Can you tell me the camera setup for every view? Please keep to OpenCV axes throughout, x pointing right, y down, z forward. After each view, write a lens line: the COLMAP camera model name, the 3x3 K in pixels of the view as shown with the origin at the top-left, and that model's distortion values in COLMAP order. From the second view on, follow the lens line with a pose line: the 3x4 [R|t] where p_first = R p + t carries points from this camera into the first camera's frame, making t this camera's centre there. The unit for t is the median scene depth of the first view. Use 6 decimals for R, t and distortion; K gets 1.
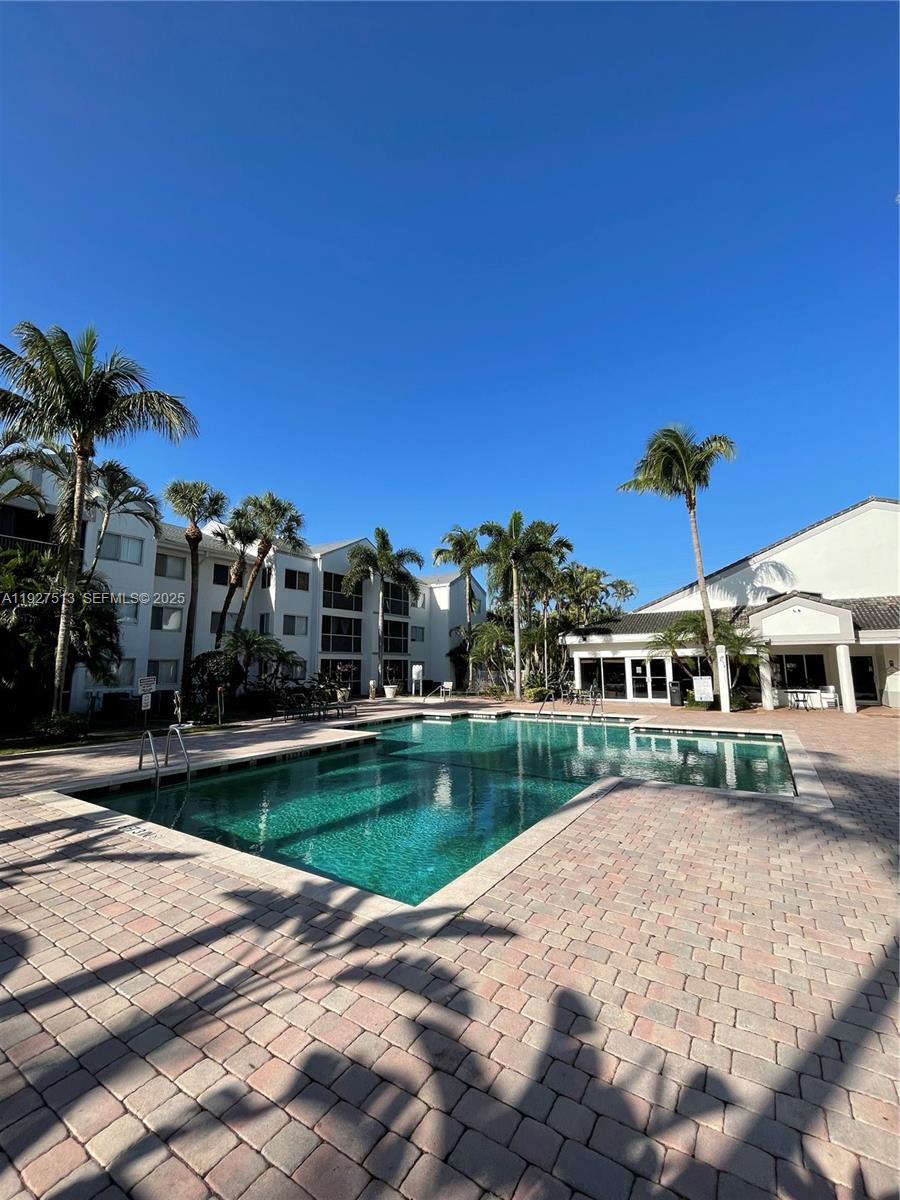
lens RADIAL K [[482.9, 0, 443.6], [0, 482.9, 599.3], [0, 0, 1]] dist [-0.004699, 0.000346]
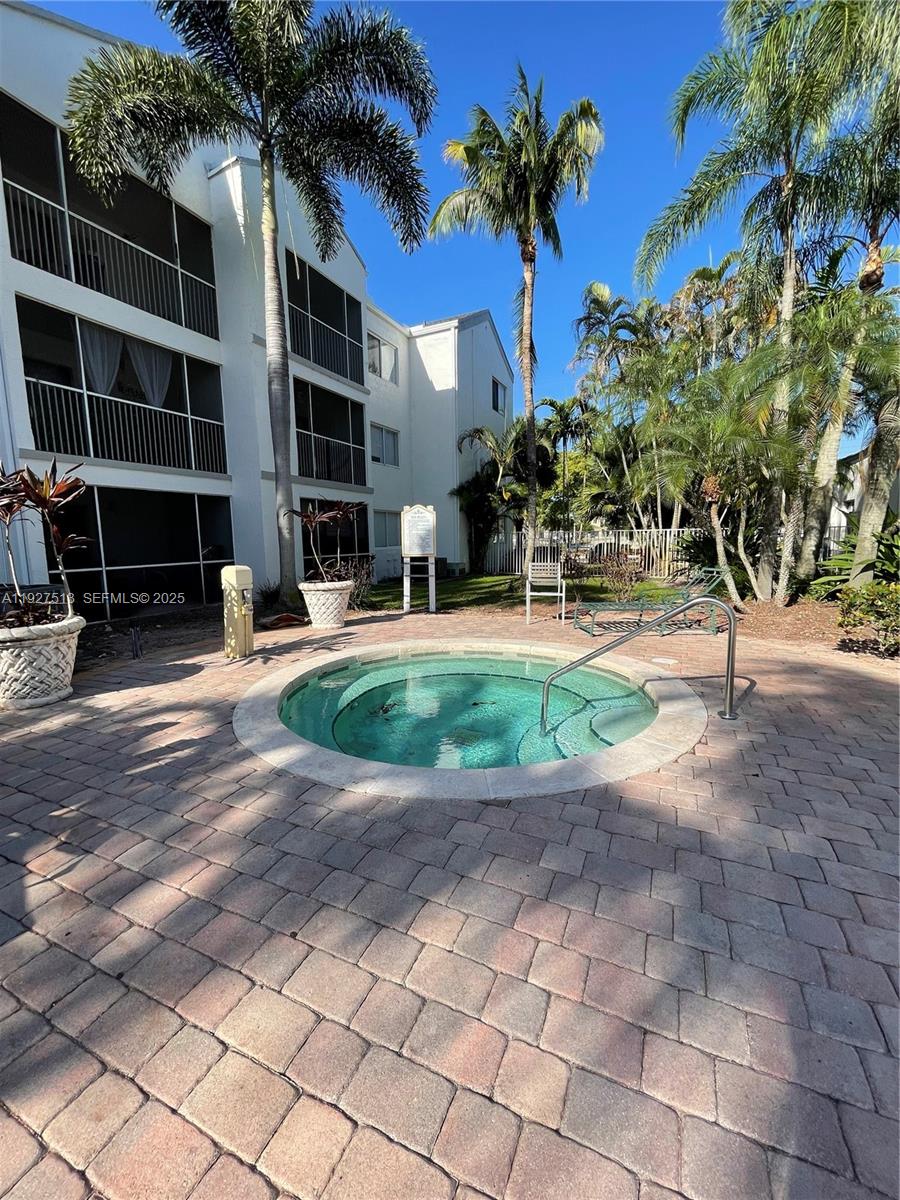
lens RADIAL K [[482.9, 0, 448.3], [0, 482.9, 601.7], [0, 0, 1]] dist [-0.004699, 0.000346]
pose [[0.990430, -0.031528, 0.134367, -0.077810], [-0.006320, 0.962176, 0.272355, 0.114278], [-0.137871, -0.270597, 0.952769, 0.716184]]
